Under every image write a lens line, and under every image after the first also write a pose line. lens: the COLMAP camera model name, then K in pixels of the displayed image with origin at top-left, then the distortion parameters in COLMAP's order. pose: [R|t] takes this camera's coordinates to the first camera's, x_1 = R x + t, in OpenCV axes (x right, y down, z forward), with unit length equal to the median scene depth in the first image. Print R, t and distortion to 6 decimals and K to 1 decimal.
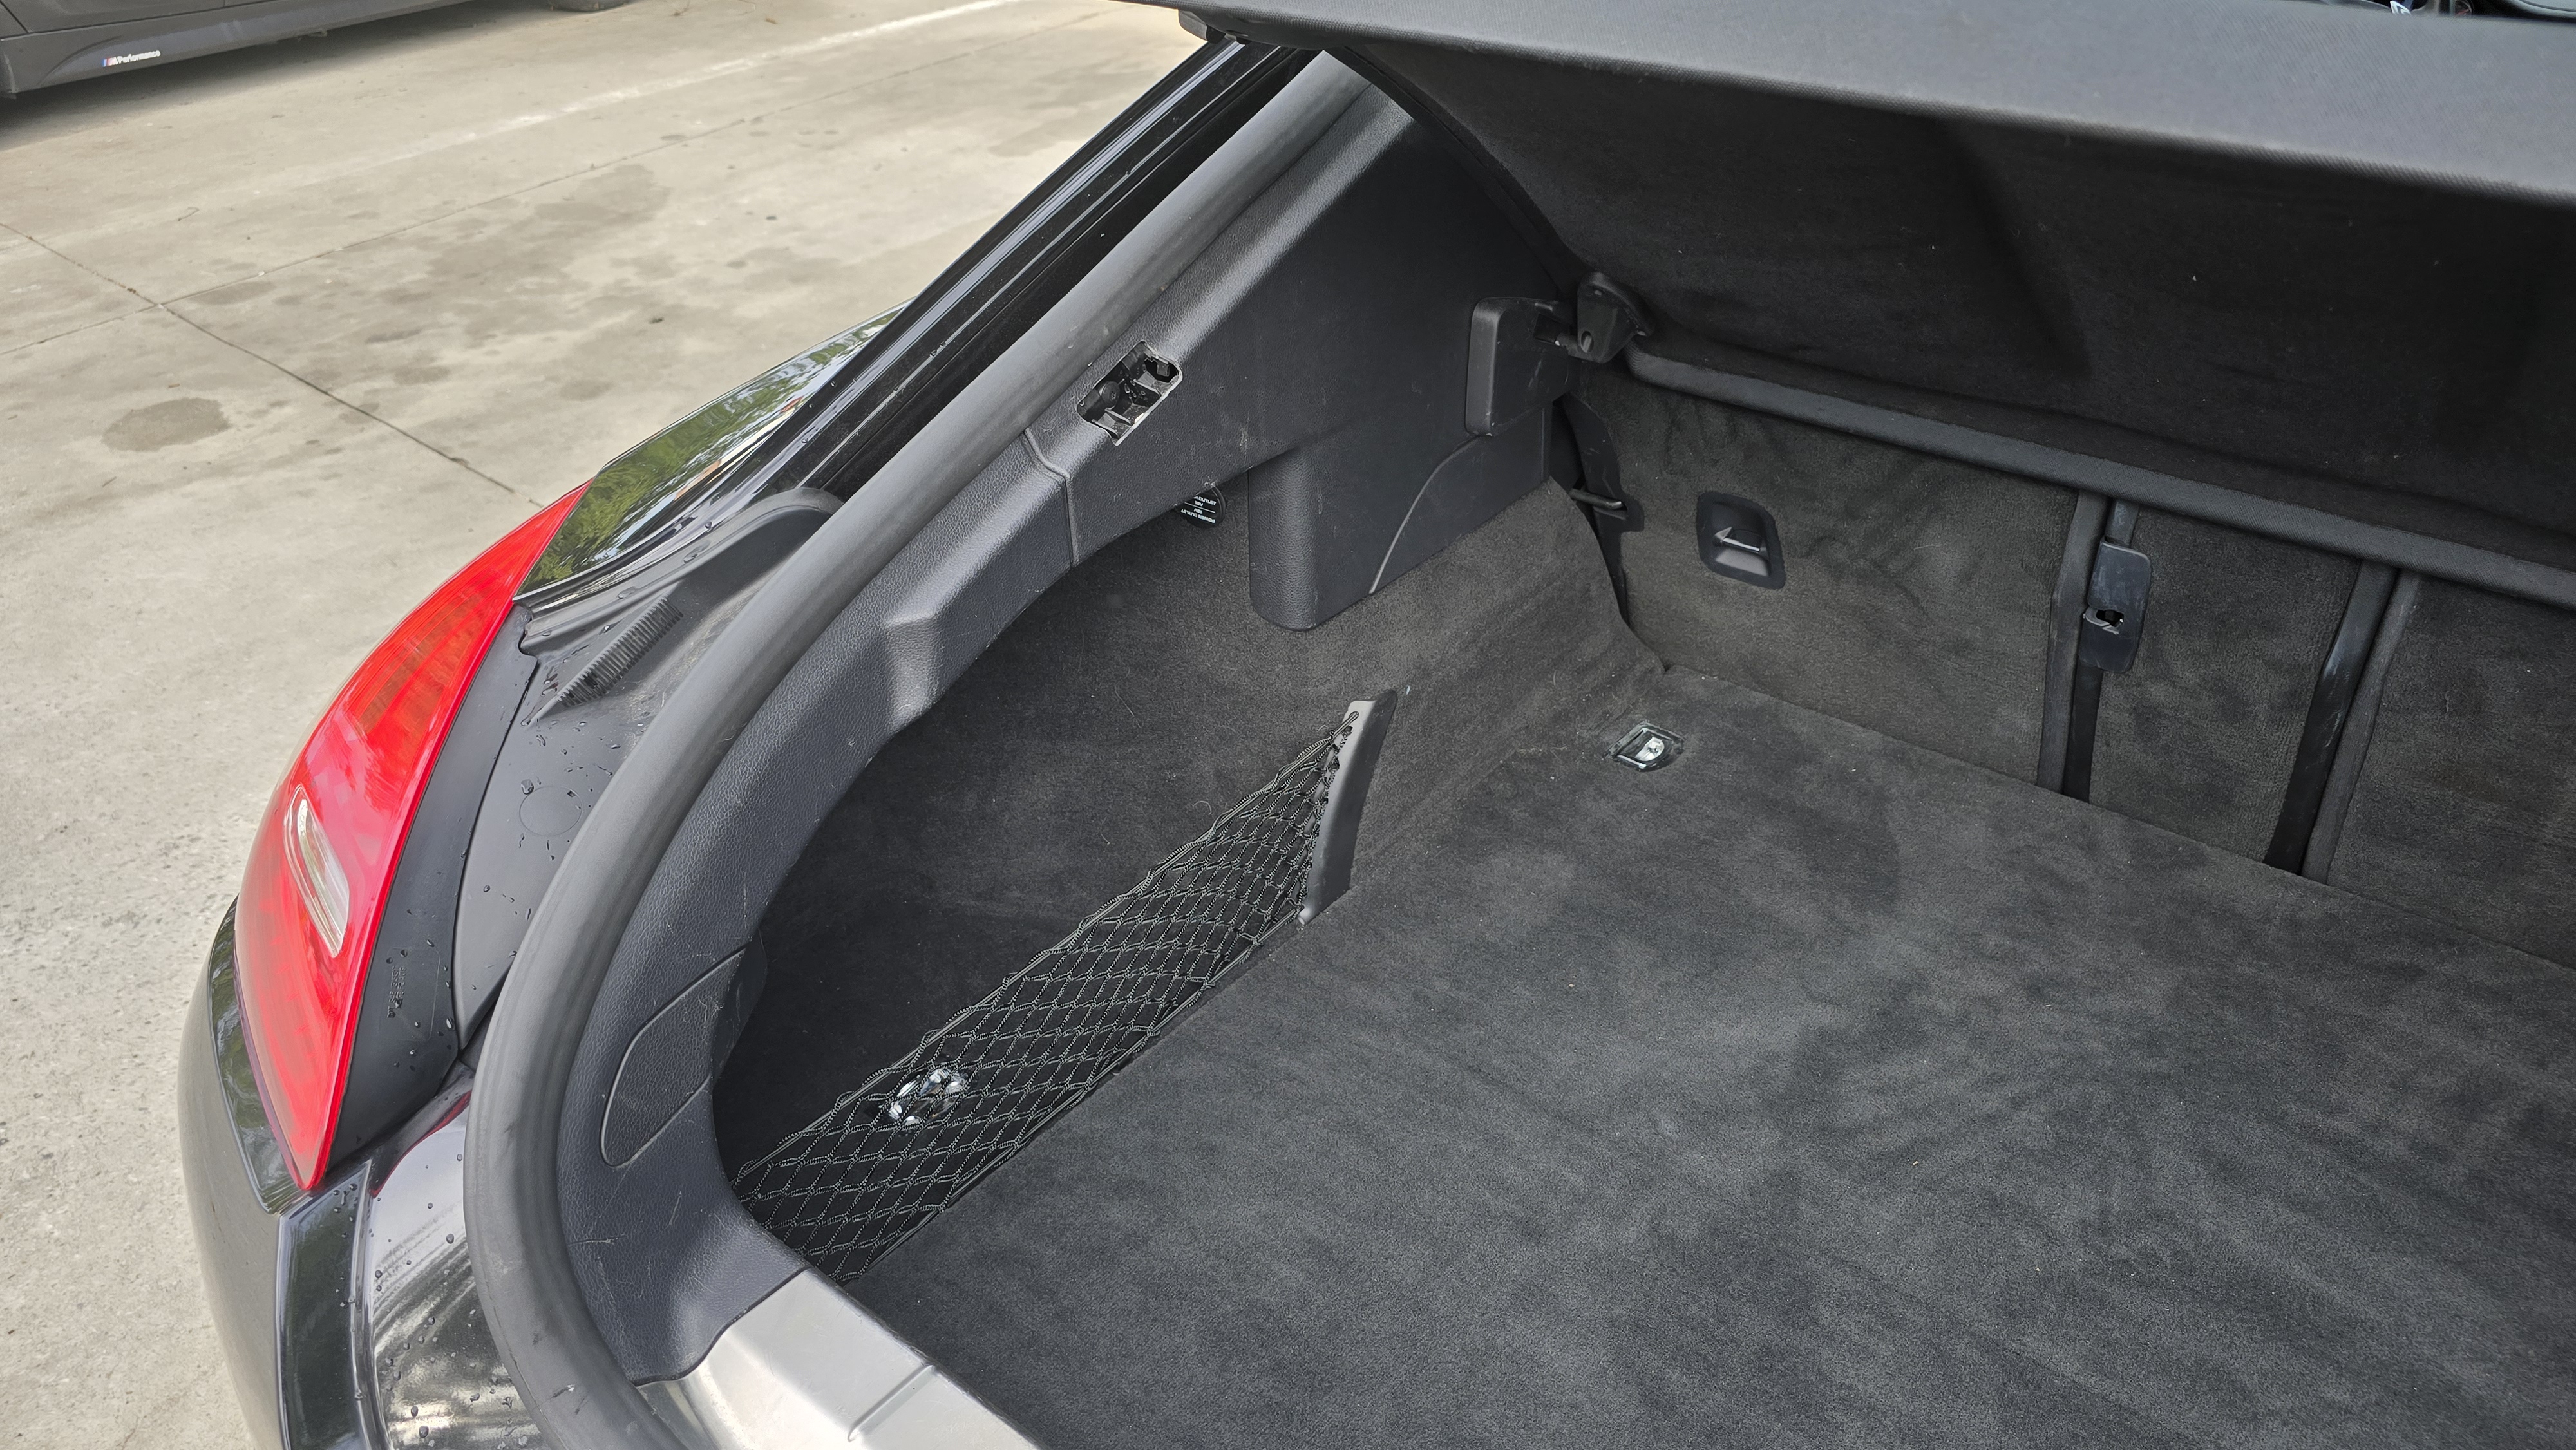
lens RADIAL K [[1636.7, 0, 1288.0], [0, 1636.7, 725.0], [0, 0, 1]] dist [0.054384, -0.050320]
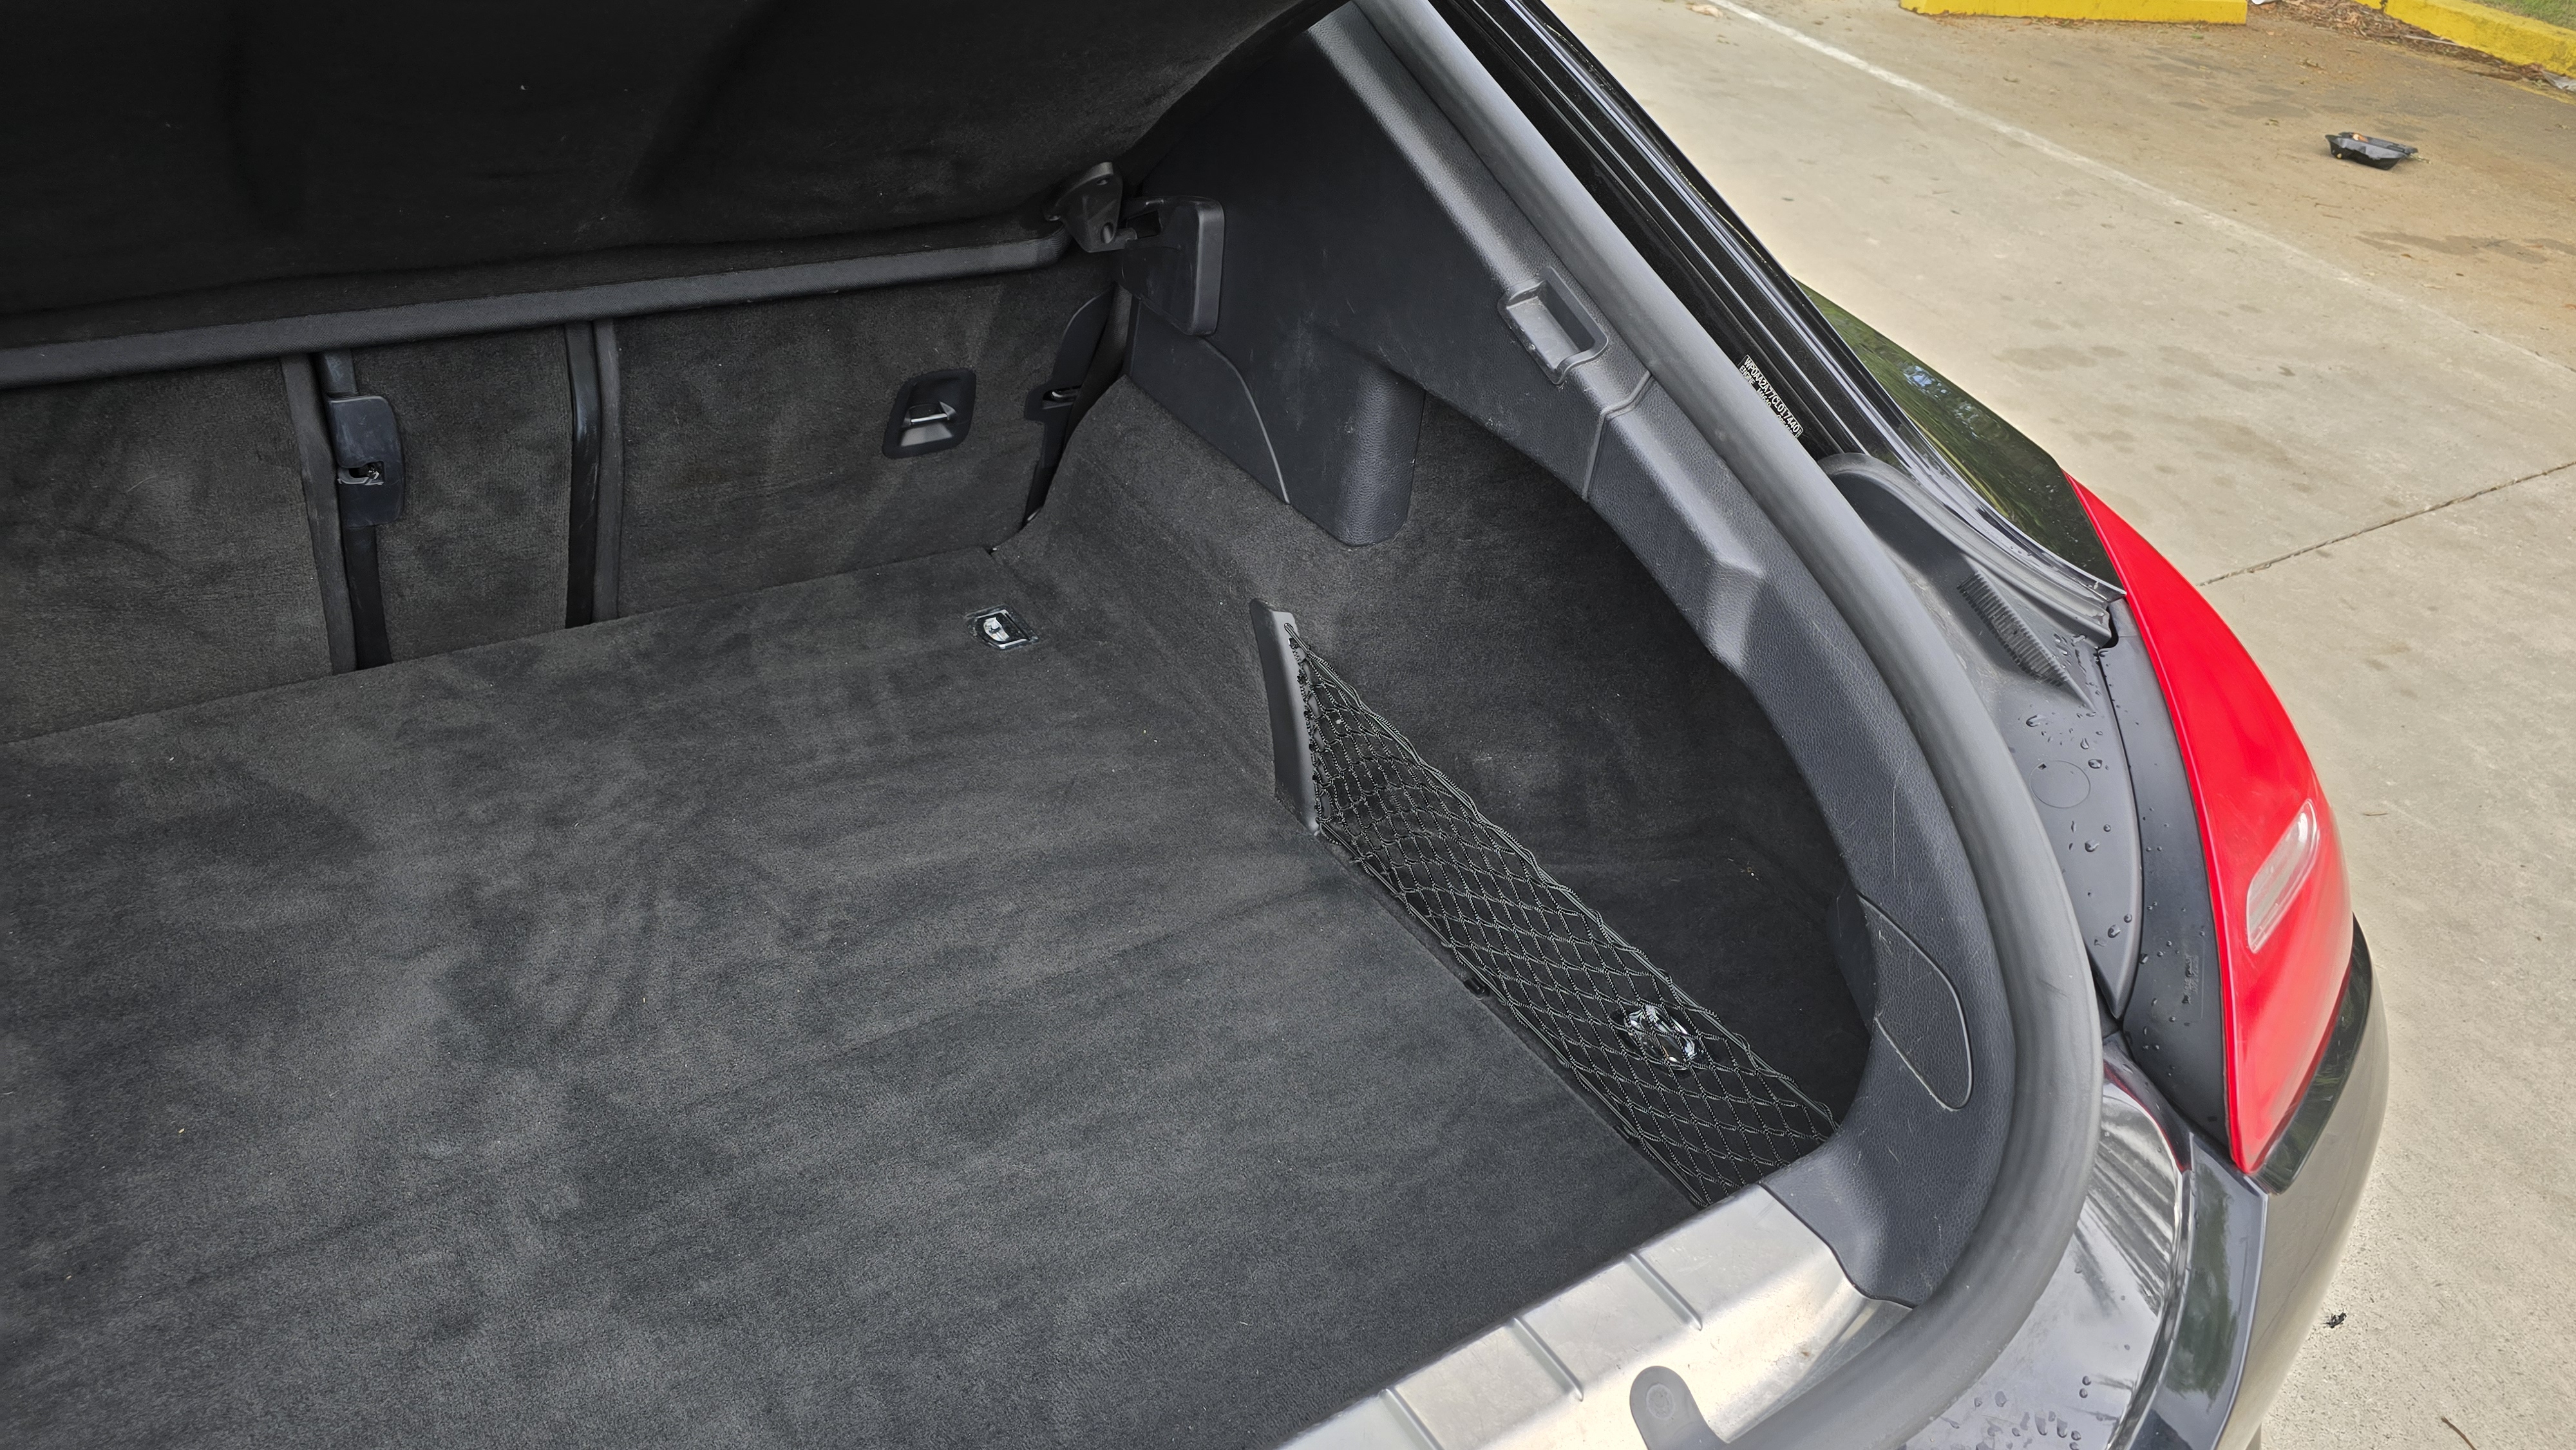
lens RADIAL K [[1636.7, 0, 1288.0], [0, 1636.7, 725.0], [0, 0, 1]] dist [0.054384, -0.050320]
pose [[0.346733, -0.515877, 0.783356, -0.165033], [0.433900, 0.828651, 0.353651, -0.054759], [-0.831569, 0.217276, 0.511159, 0.092657]]
